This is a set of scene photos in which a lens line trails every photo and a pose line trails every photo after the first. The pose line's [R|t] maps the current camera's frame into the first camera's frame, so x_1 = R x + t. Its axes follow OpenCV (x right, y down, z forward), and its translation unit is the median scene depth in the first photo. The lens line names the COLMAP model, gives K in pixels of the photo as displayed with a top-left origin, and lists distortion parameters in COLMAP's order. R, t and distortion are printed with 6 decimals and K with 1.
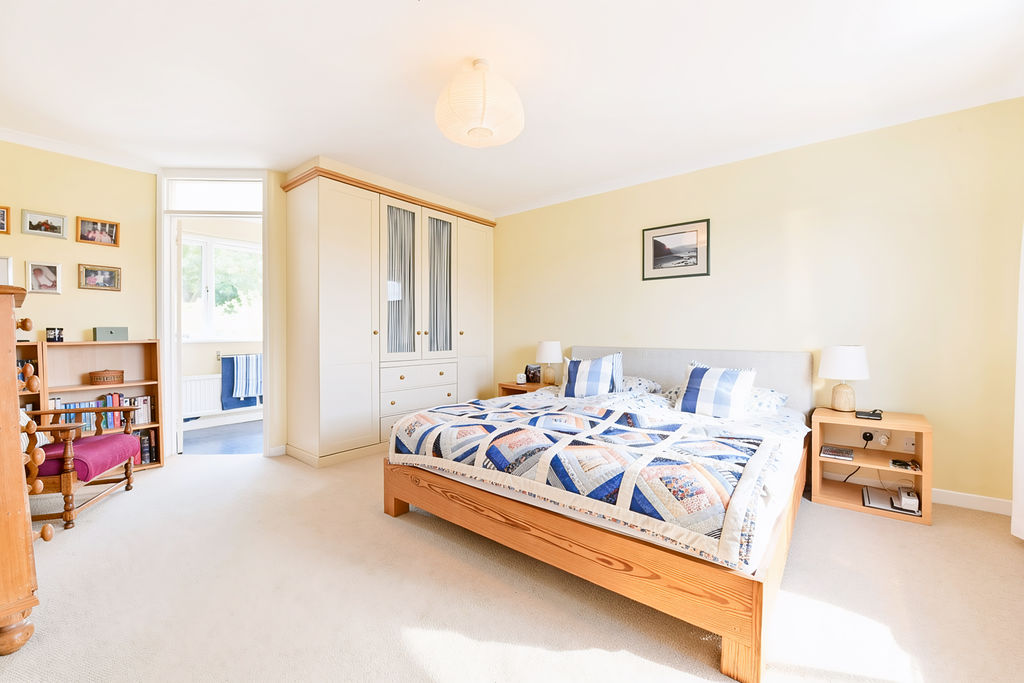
lens RADIAL K [[414.5, 0, 513.3], [0, 414.5, 335.5], [0, 0, 1]] dist [-0.012470, -0.000123]
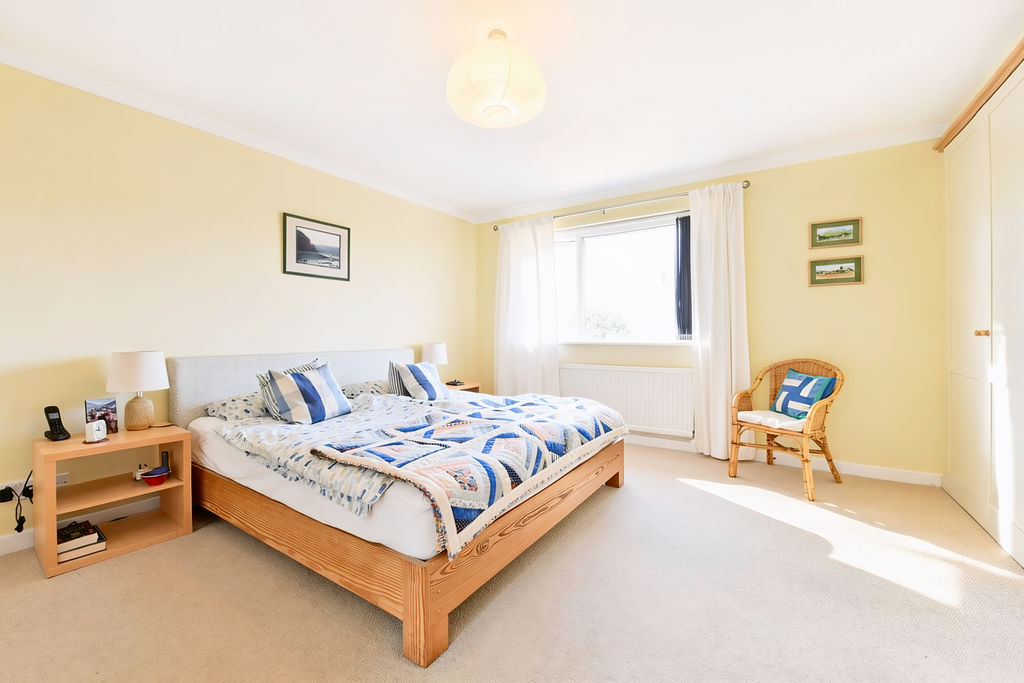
lens RADIAL K [[414.5, 0, 513.3], [0, 414.5, 335.5], [0, 0, 1]] dist [-0.012470, -0.000123]
pose [[-0.102955, -0.003641, 0.994679, -0.625805], [0.015857, 0.999860, 0.005301, -0.003990], [-0.994560, 0.016318, -0.102883, 0.685790]]
